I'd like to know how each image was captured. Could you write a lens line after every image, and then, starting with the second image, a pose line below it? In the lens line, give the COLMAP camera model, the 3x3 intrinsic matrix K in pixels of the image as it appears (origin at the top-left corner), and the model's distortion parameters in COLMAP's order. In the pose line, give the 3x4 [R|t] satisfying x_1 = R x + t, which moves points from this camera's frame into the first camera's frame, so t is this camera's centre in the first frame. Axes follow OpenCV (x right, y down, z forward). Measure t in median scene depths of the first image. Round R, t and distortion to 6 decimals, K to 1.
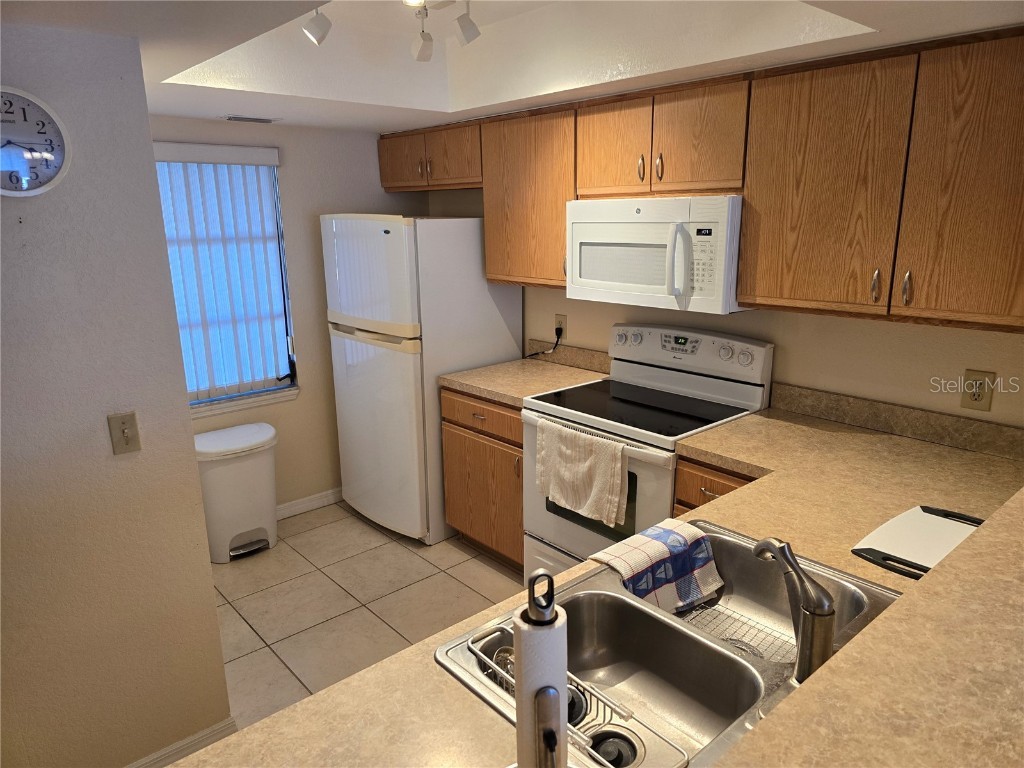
lens RADIAL K [[687.0, 0, 511.7], [0, 687.0, 383.0], [0, 0, 1]] dist [0.034319, -0.010751]
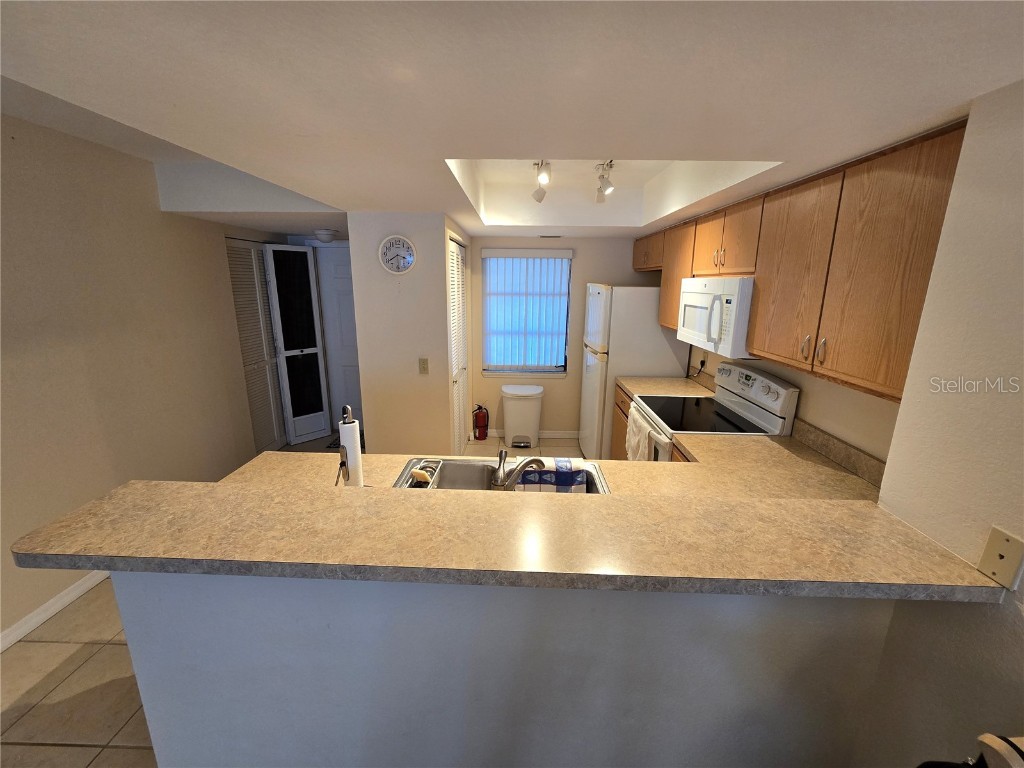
lens RADIAL K [[418.9, 0, 510.7], [0, 418.9, 382.5], [0, 0, 1]] dist [-0.002943, 0.000124]
pose [[0.735552, 0.180013, -0.653114, 0.491470], [-0.183767, 0.980923, 0.063401, -0.018193], [0.652068, 0.073386, 0.754601, 0.033567]]
